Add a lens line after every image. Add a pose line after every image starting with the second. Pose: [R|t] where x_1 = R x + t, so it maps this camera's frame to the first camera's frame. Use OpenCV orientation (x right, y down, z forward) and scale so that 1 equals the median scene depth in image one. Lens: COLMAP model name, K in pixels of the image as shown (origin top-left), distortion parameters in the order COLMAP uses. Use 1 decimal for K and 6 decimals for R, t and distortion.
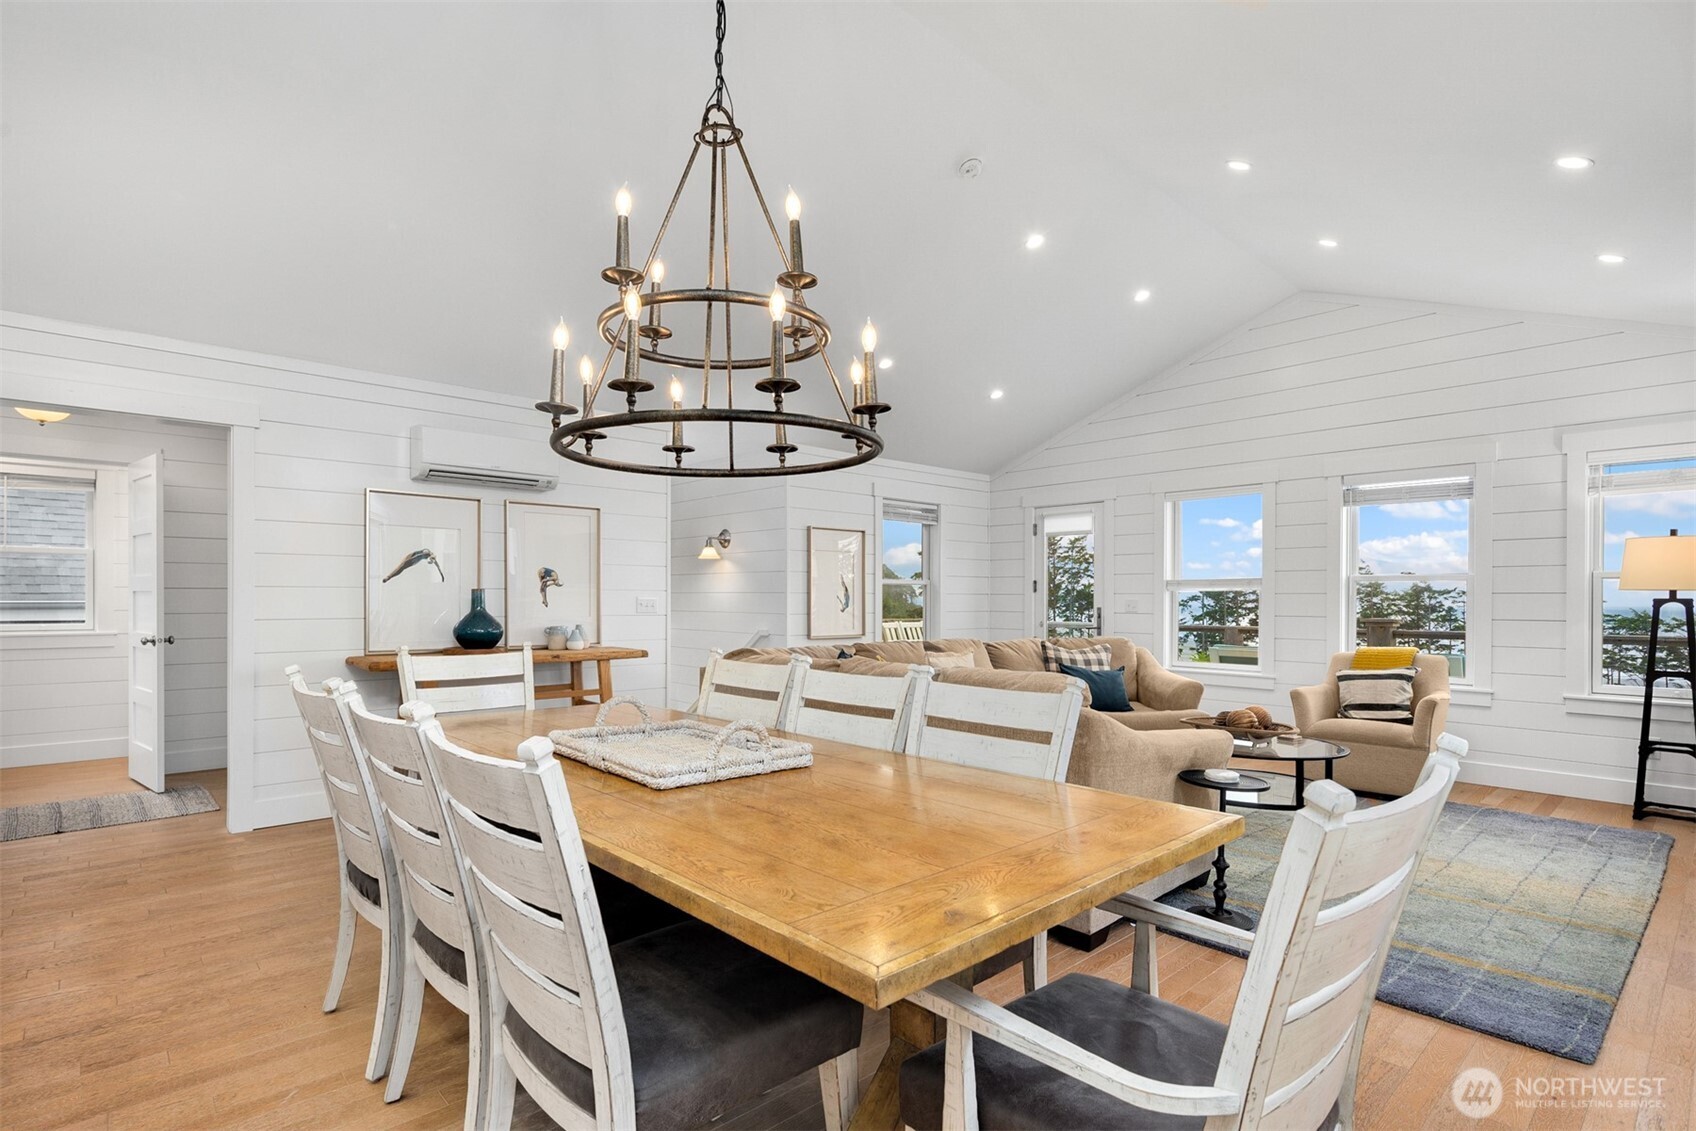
lens RADIAL K [[828.0, 0, 838.2], [0, 828.0, 579.0], [0, 0, 1]] dist [-0.002790, -0.001139]
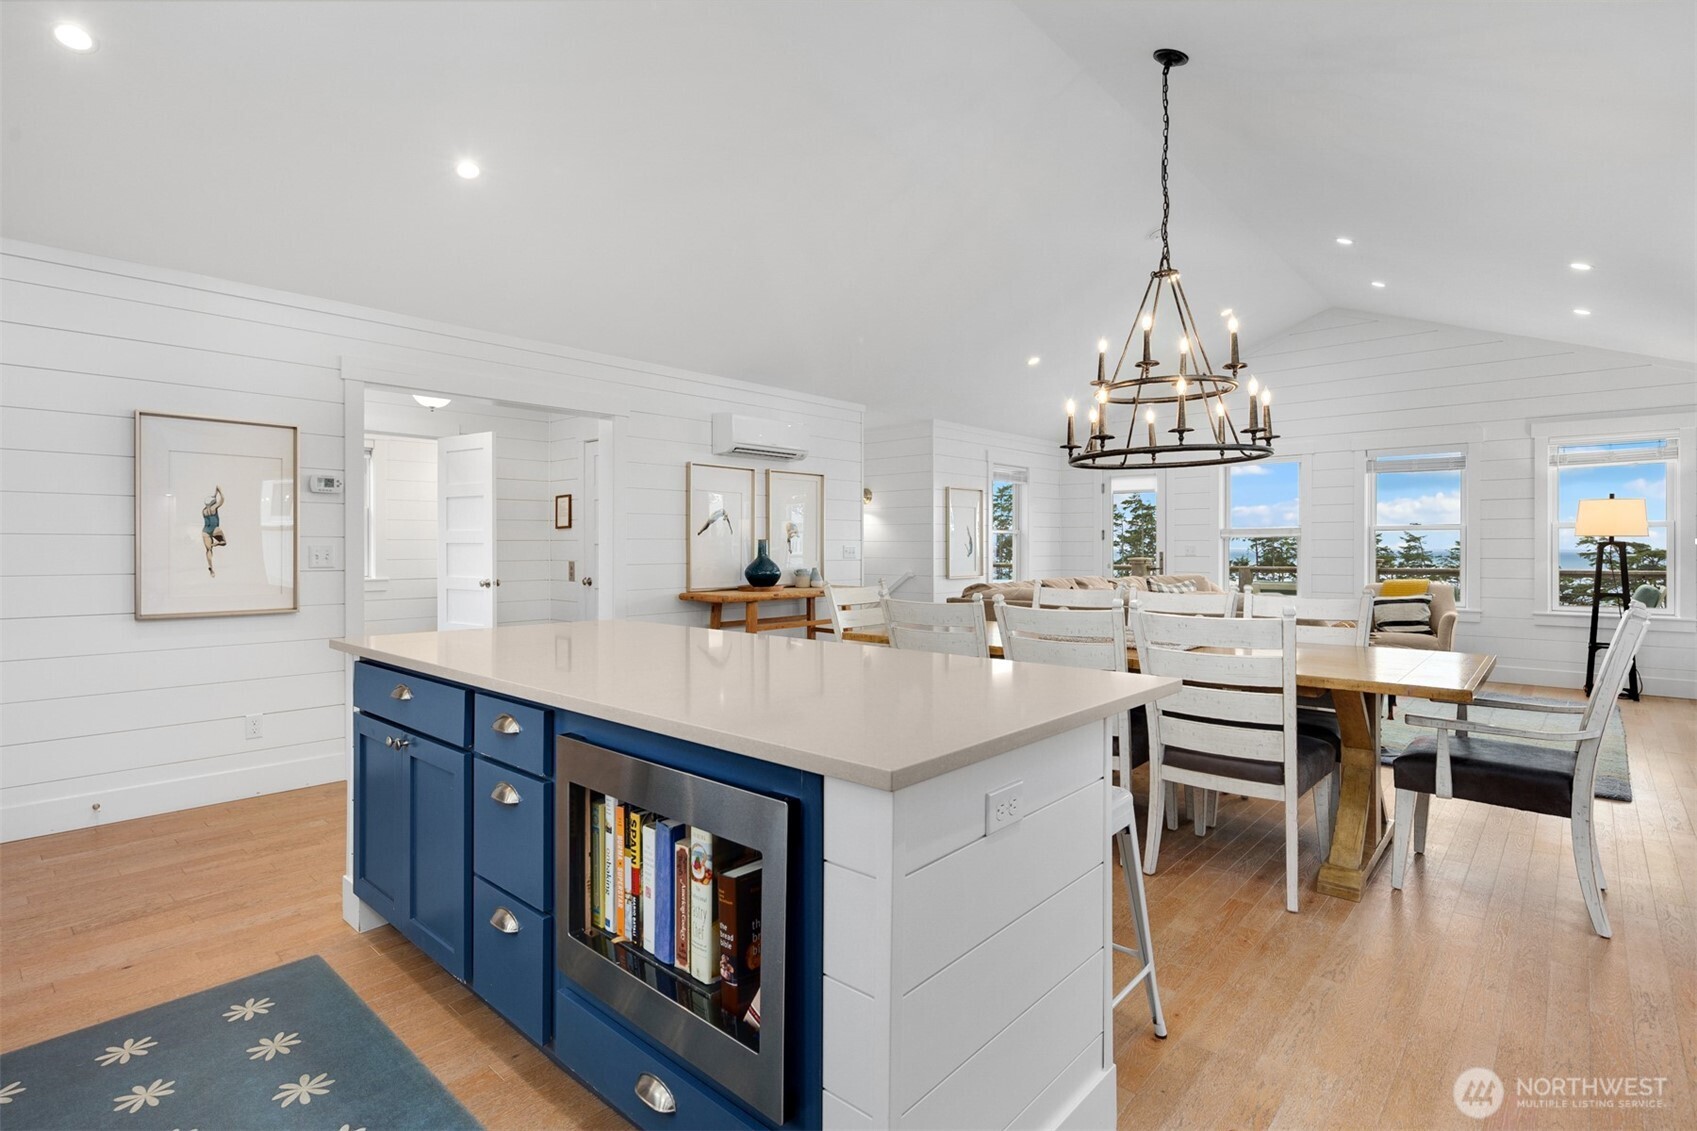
lens RADIAL K [[828.5, 0, 838.8], [0, 828.5, 521.6], [0, 0, 1]] dist [0.003966, 0.000310]
pose [[0.994647, -0.002860, 0.103290, -0.415176], [0.003450, 0.999979, -0.005539, -0.007796], [-0.103272, 0.005866, 0.994636, -0.260956]]
